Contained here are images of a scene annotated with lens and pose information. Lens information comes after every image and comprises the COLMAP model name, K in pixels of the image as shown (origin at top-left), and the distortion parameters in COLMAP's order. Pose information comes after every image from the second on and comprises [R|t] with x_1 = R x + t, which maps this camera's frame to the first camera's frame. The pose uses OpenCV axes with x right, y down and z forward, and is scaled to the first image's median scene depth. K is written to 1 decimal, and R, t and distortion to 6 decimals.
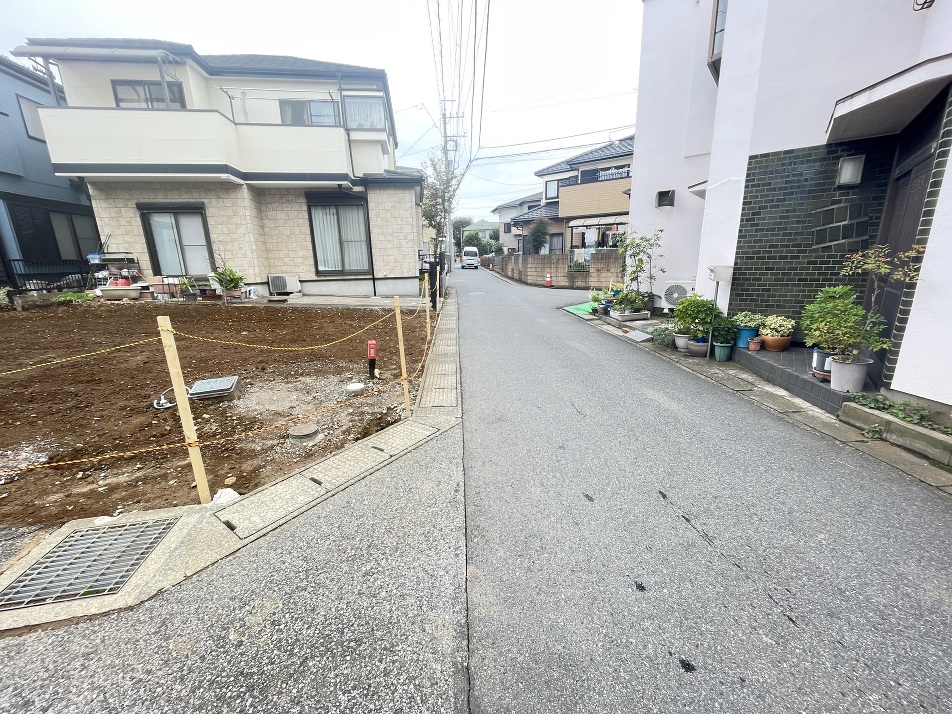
lens RADIAL K [[382.9, 0, 474.8], [0, 382.9, 356.0], [0, 0, 1]] dist [-0.001395, -0.000861]
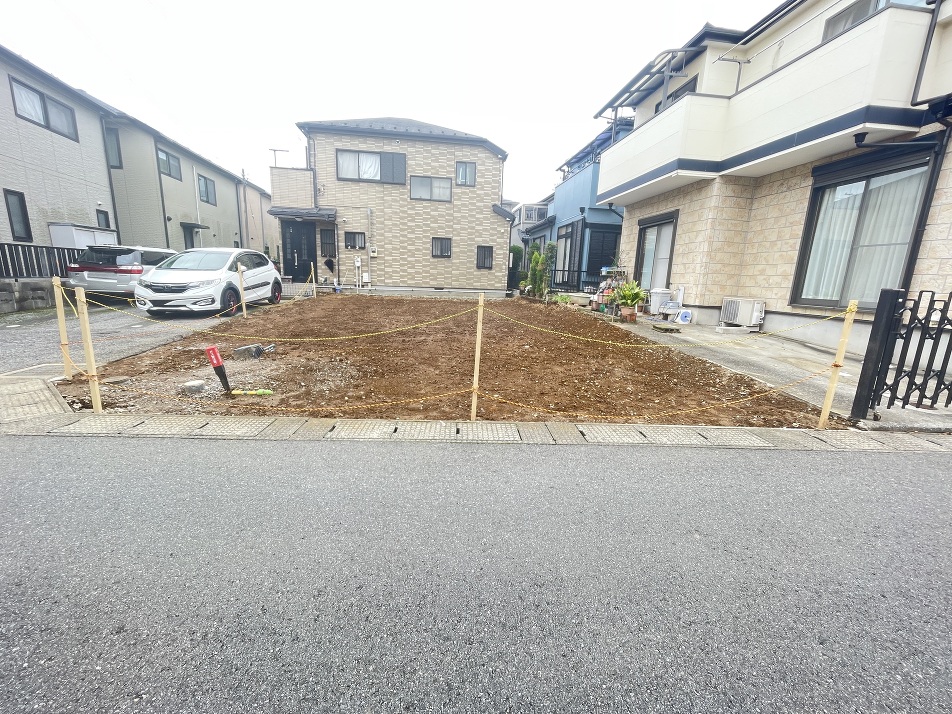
lens RADIAL K [[382.9, 0, 472.6], [0, 382.9, 355.4], [0, 0, 1]] dist [-0.001395, -0.000861]
pose [[-0.021338, 0.223404, -0.974492, 0.221586], [-0.282094, 0.933764, 0.220244, -0.145688], [0.959149, 0.279598, 0.043097, 0.585421]]
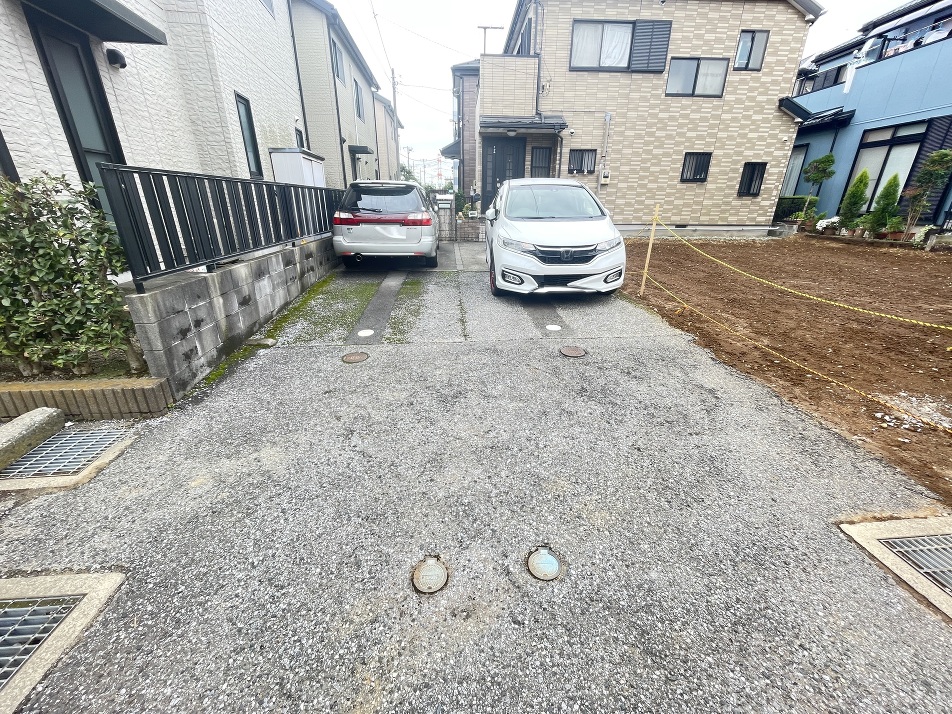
lens RADIAL K [[382.9, 0, 473.2], [0, 382.9, 355.2], [0, 0, 1]] dist [-0.001395, -0.000861]
pose [[-0.107778, 0.390701, -0.914187, -0.056713], [-0.250022, 0.879337, 0.405283, 0.008664], [0.962223, 0.272248, 0.002911, -0.038444]]
